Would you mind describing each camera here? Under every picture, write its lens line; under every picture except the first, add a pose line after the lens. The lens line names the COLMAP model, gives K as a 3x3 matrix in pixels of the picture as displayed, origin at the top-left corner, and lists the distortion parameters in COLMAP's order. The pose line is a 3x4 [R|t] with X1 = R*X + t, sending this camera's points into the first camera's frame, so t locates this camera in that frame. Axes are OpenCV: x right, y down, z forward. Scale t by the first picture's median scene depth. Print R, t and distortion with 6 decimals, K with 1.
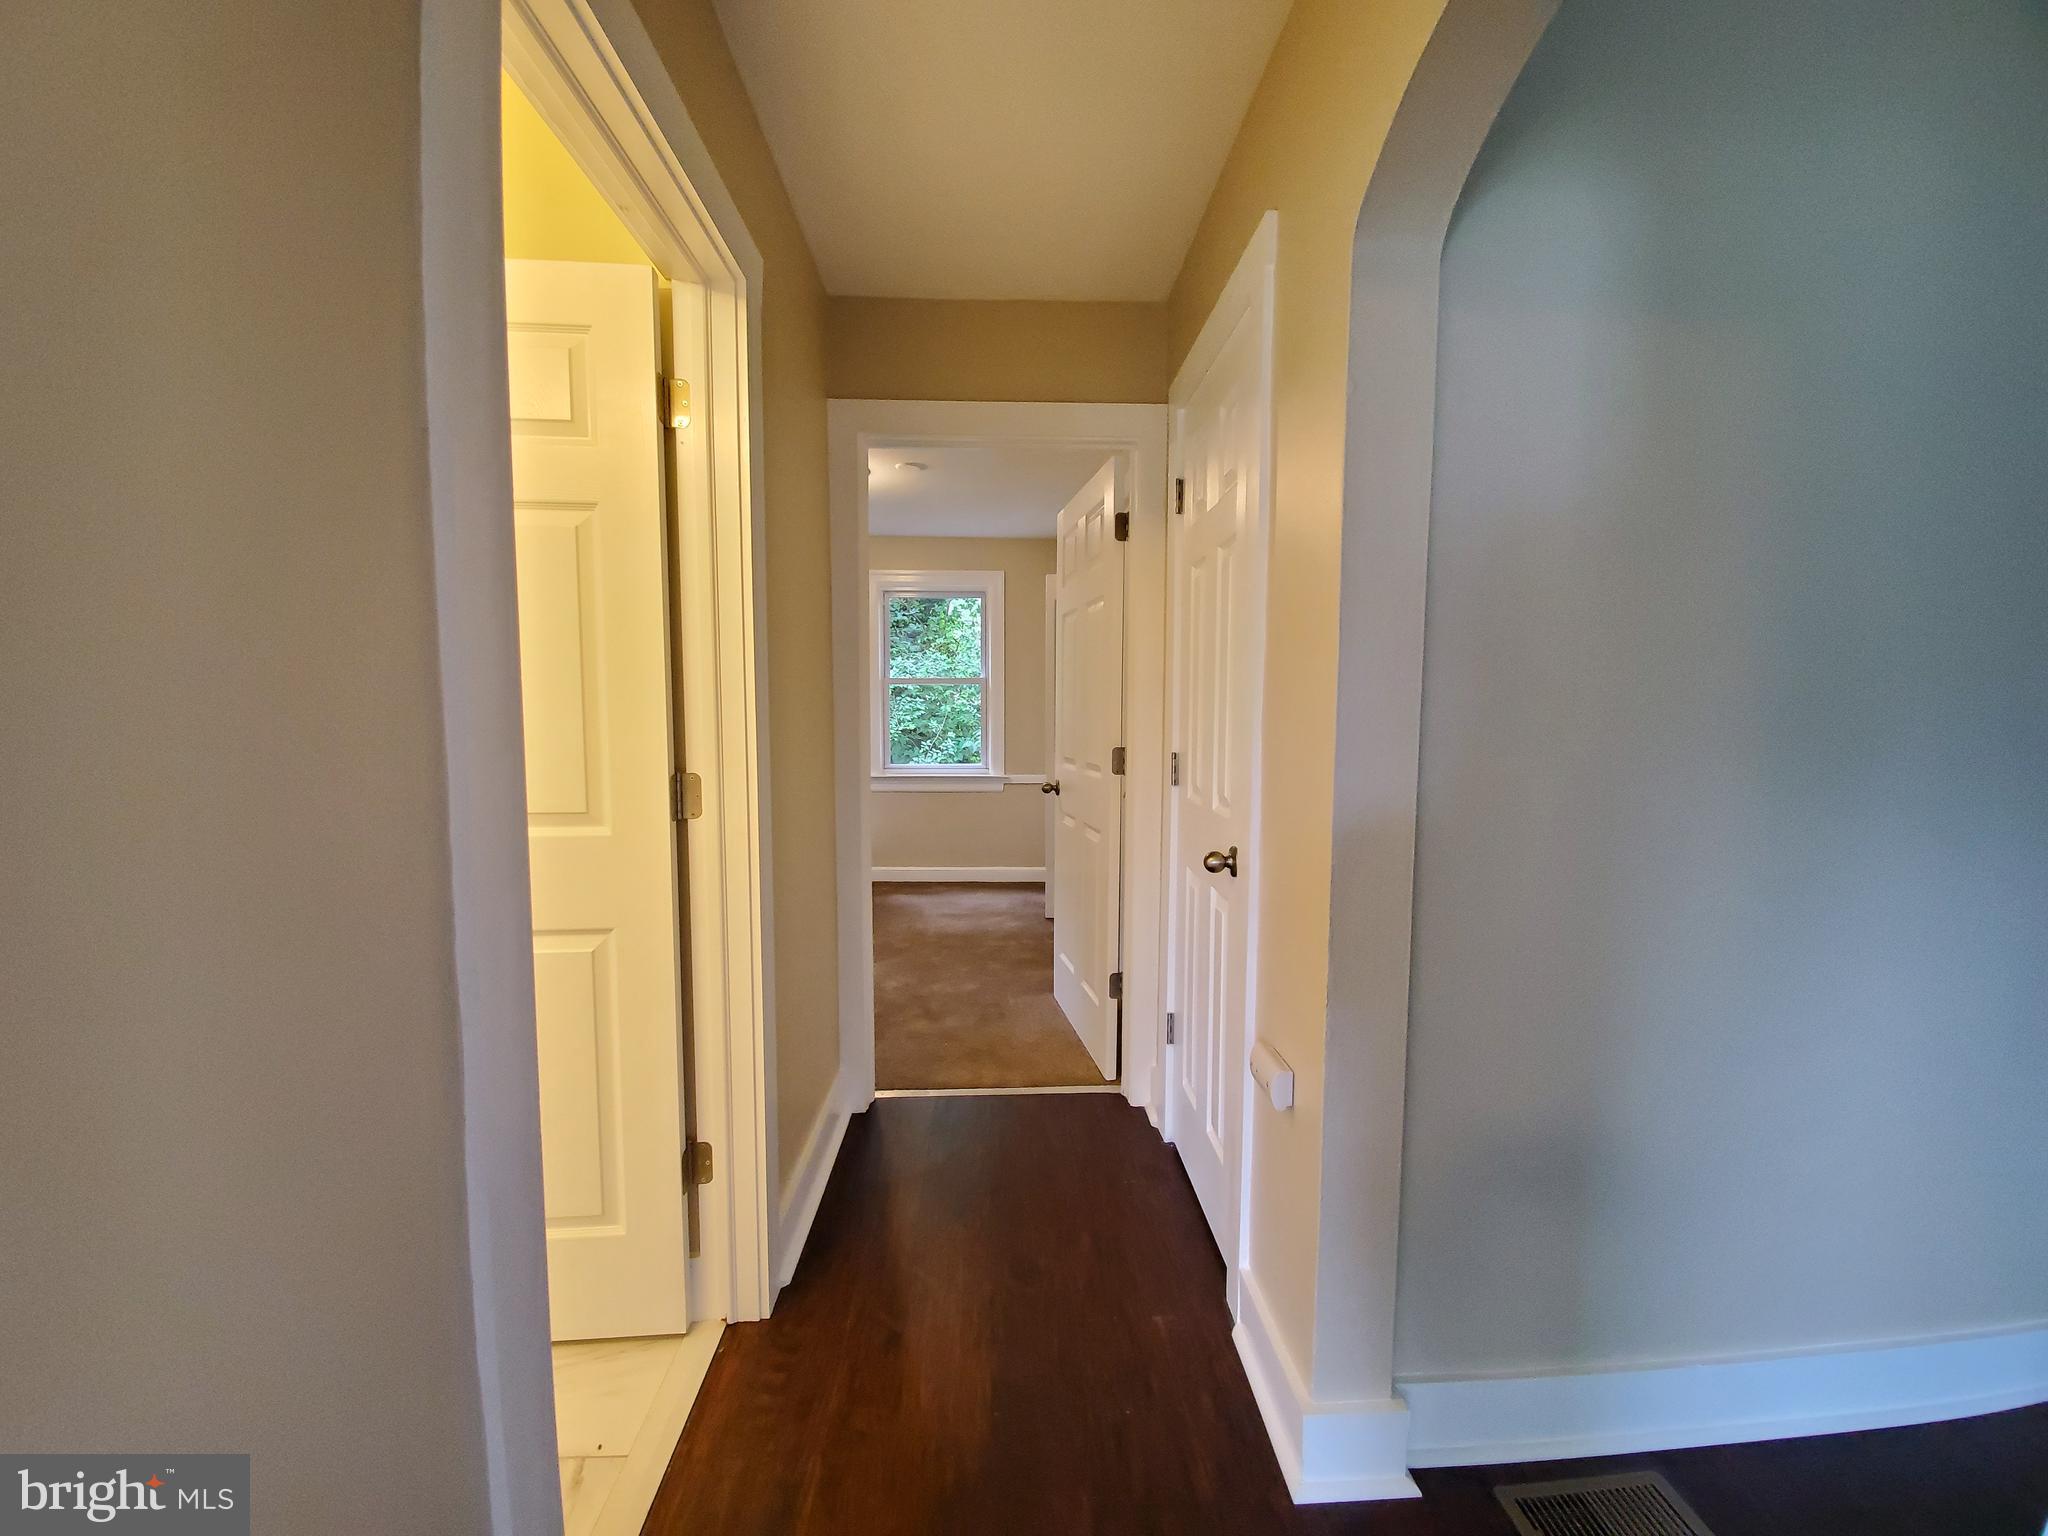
lens RADIAL K [[820.0, 0, 1028.0], [0, 820.0, 772.7], [0, 0, 1]] dist [0.016501, -0.021112]
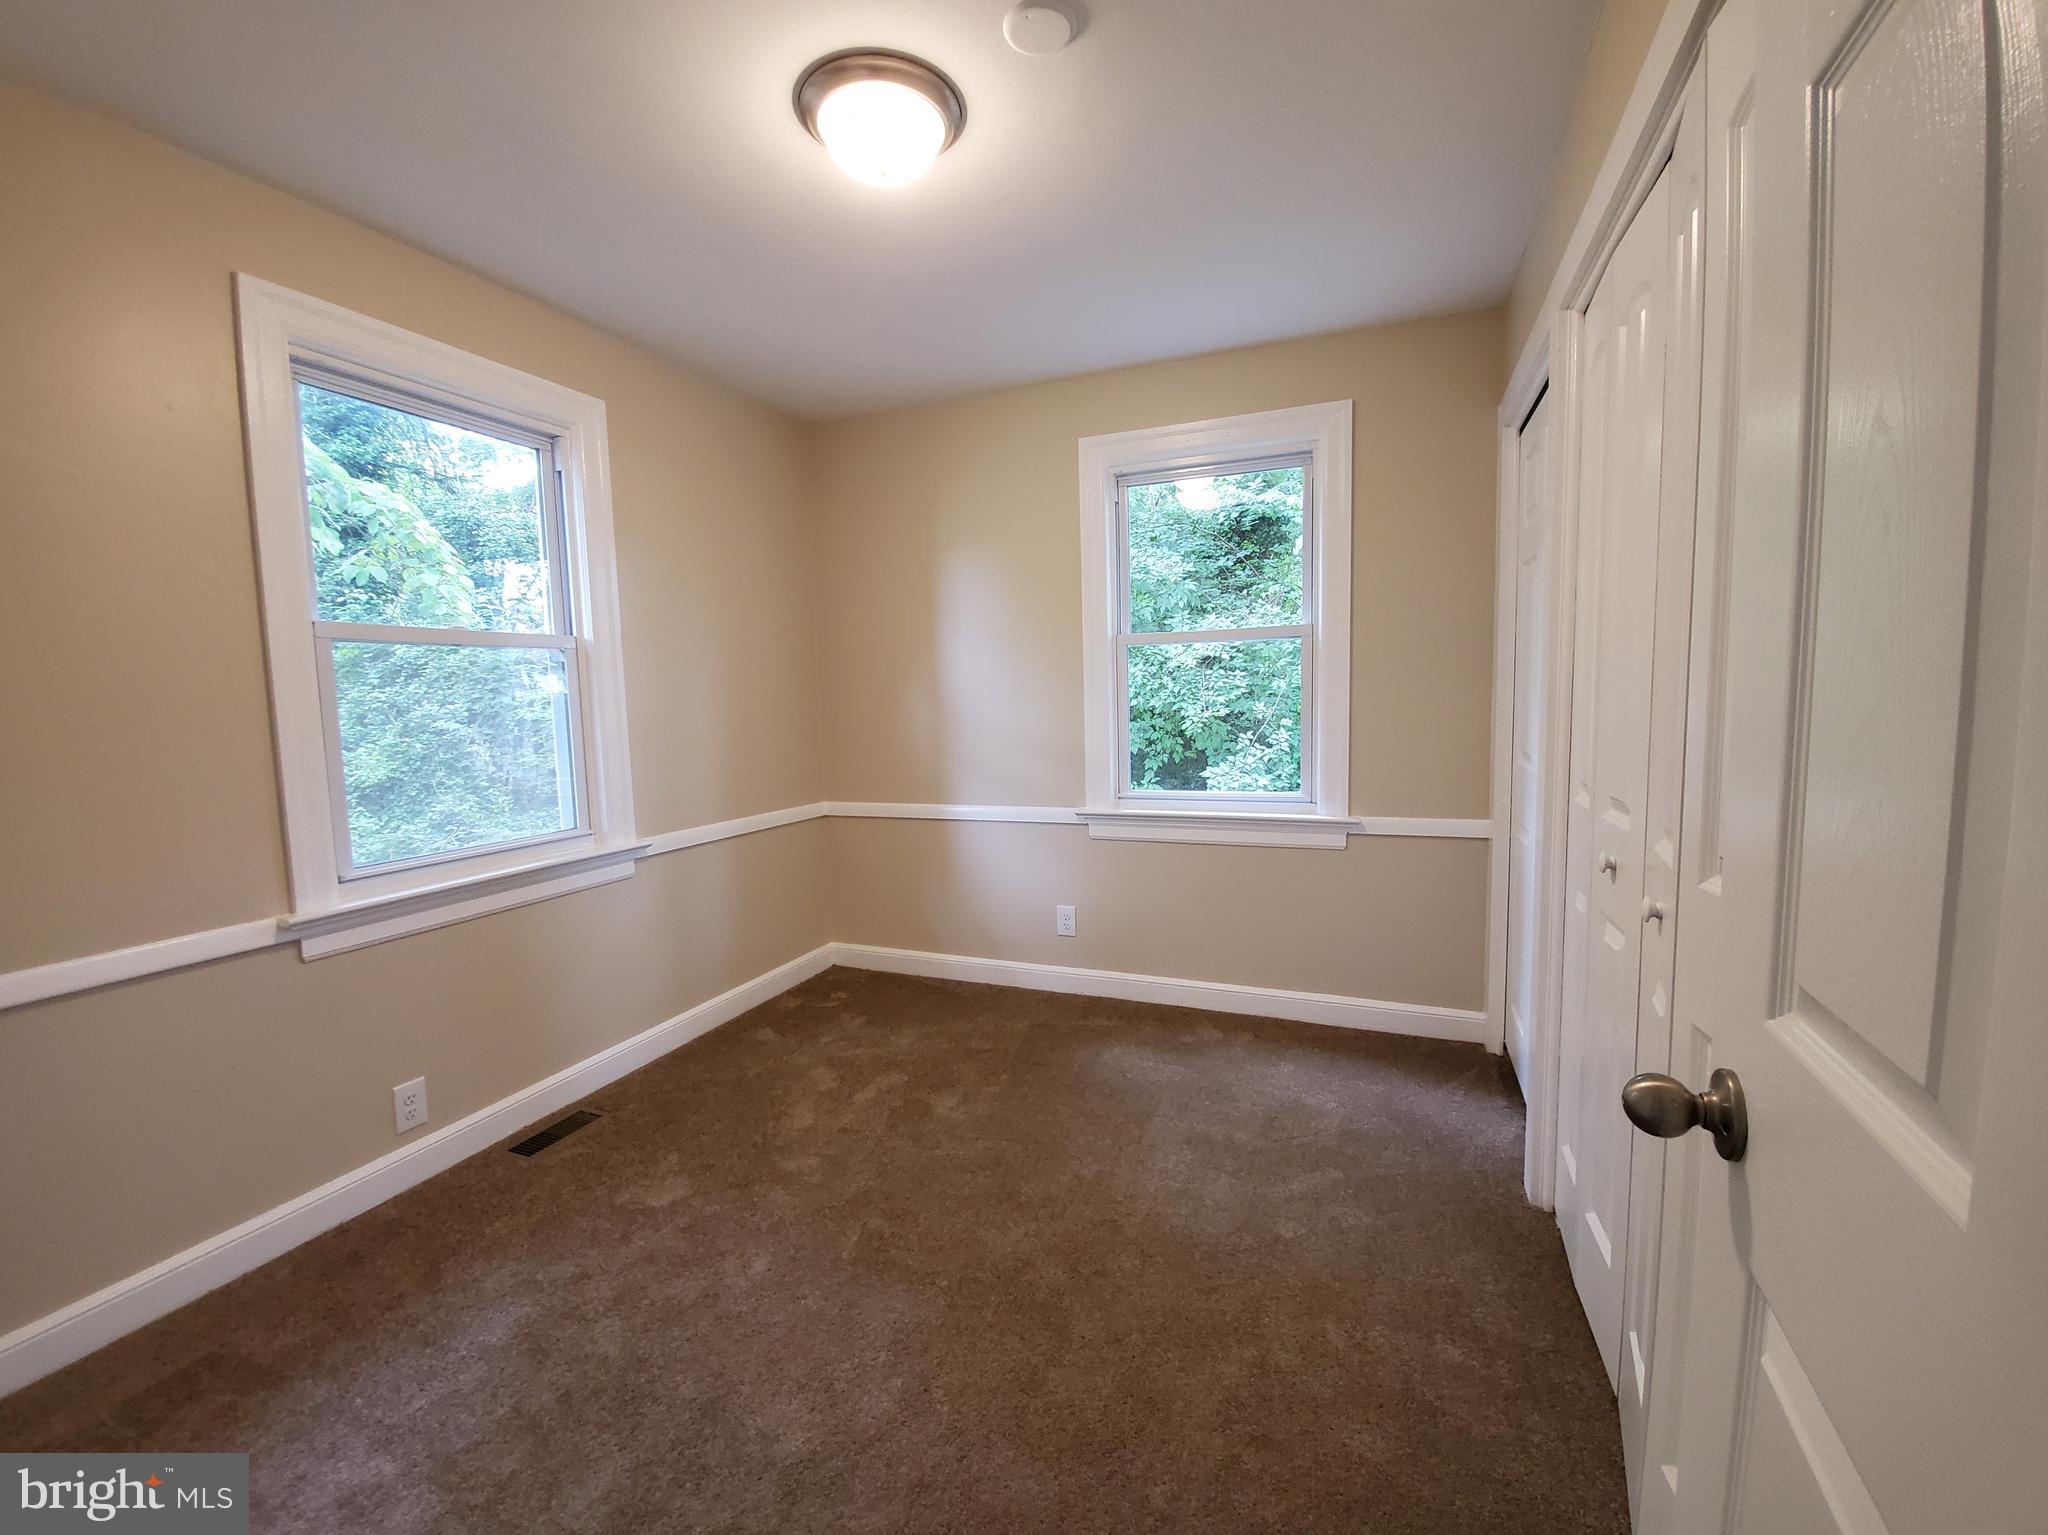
lens RADIAL K [[820.0, 0, 1028.0], [0, 820.0, 772.2], [0, 0, 1]] dist [0.016501, -0.021112]
pose [[0.905120, 0.010983, -0.425014, 0.006962], [0.000698, 0.999627, 0.027318, -0.037325], [0.425156, -0.025023, 0.904774, 0.455251]]
